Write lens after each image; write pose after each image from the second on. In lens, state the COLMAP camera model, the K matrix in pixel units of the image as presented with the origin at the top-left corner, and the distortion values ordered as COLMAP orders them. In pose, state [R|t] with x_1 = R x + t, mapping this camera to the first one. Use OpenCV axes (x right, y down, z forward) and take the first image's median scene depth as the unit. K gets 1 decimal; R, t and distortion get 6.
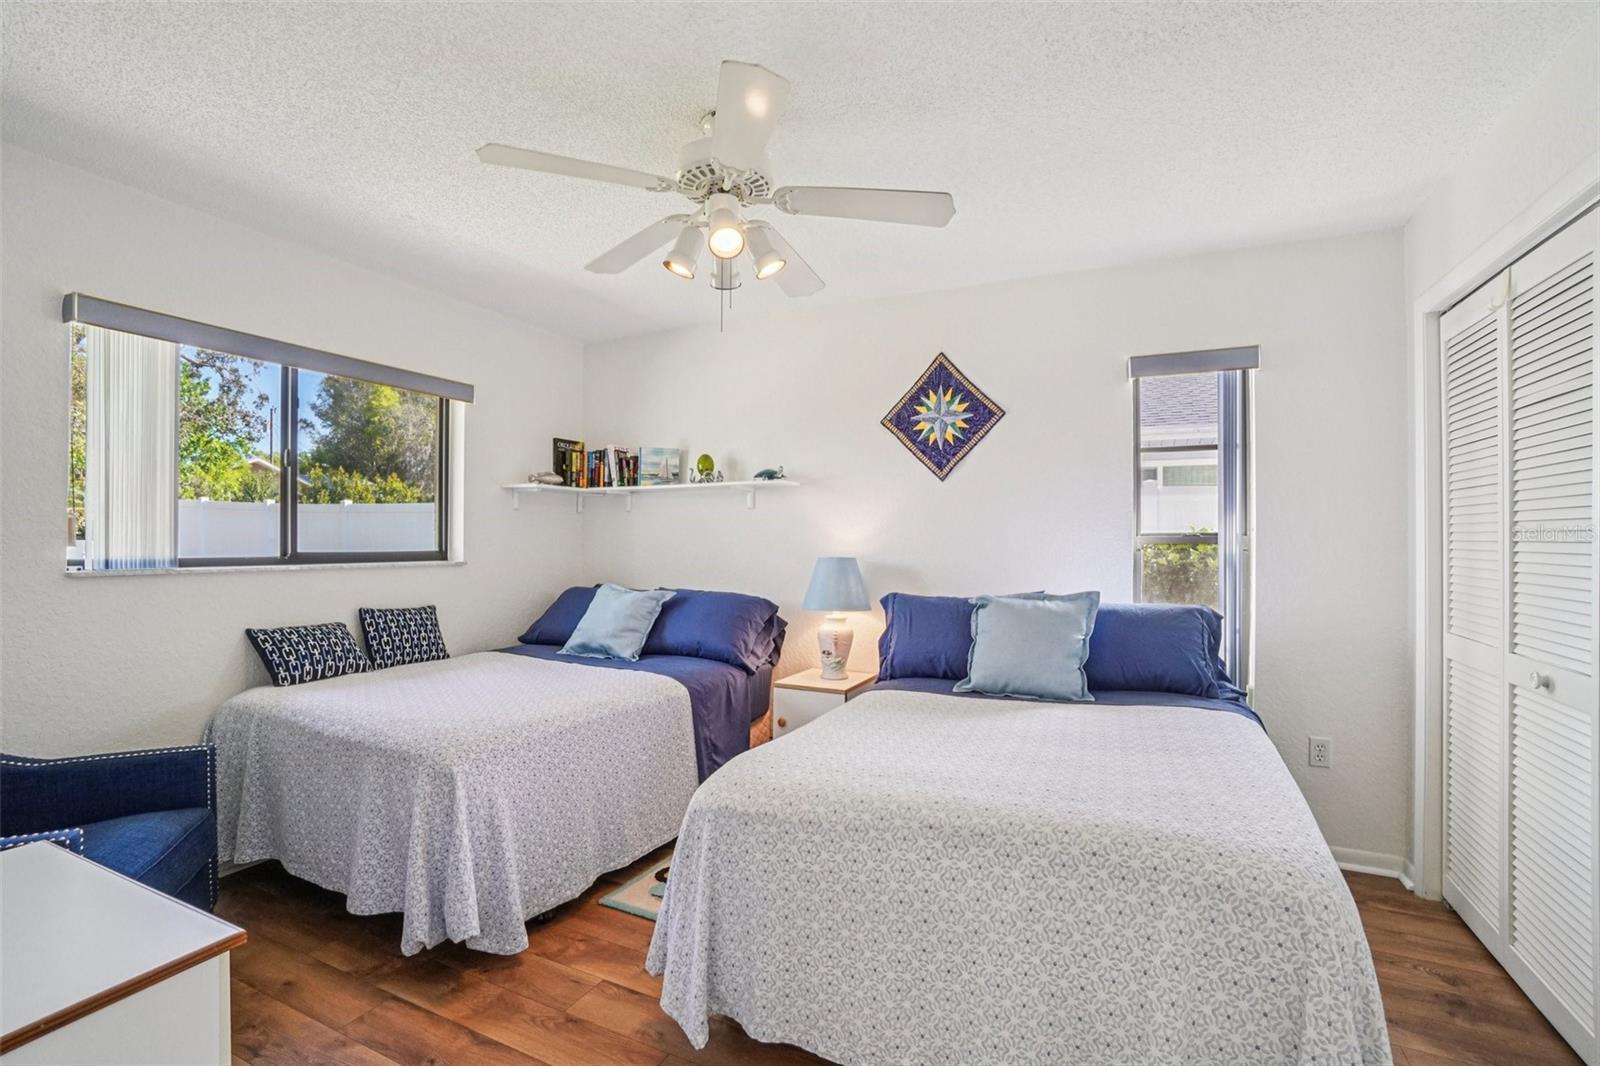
lens RADIAL K [[690.0, 0, 794.4], [0, 690.0, 531.0], [0, 0, 1]] dist [-0.058094, 0.018711]
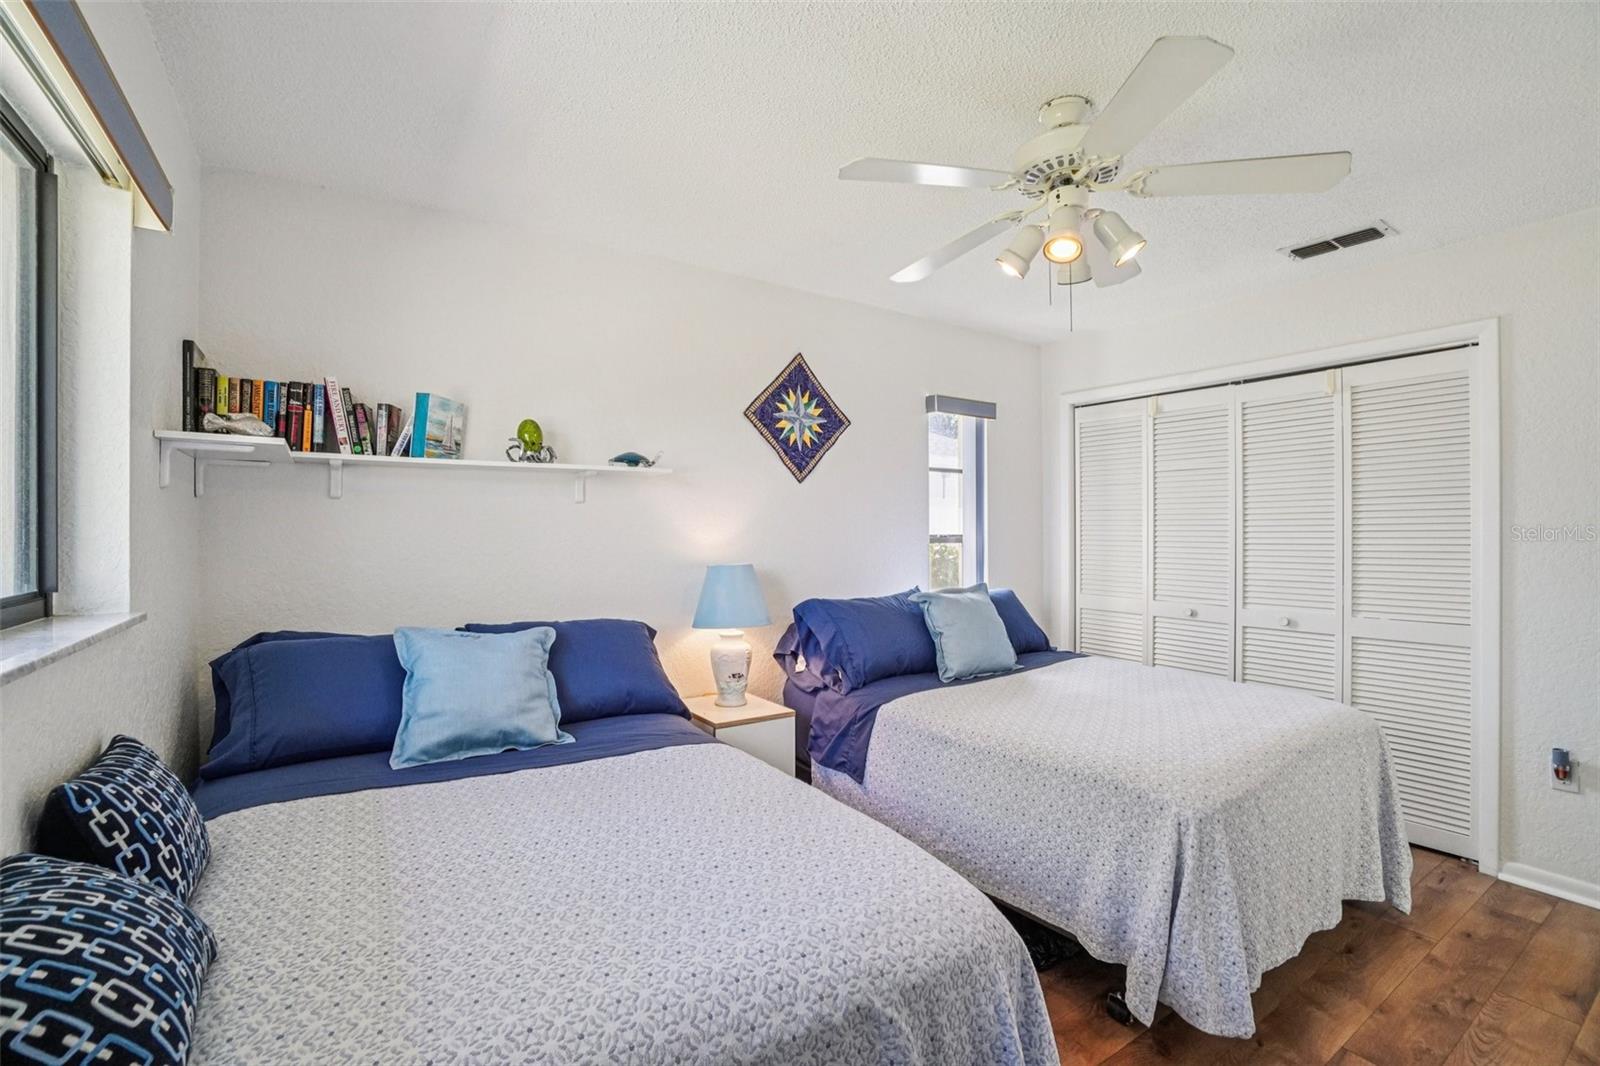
lens RADIAL K [[711.1, 0, 804.0], [0, 711.1, 516.1], [0, 0, 1]] dist [-0.063561, 0.023445]
pose [[0.519698, 0.013330, 0.854246, -0.652715], [-0.012992, 0.999886, -0.007698, -0.016982], [-0.854251, -0.007098, 0.519812, 0.459891]]
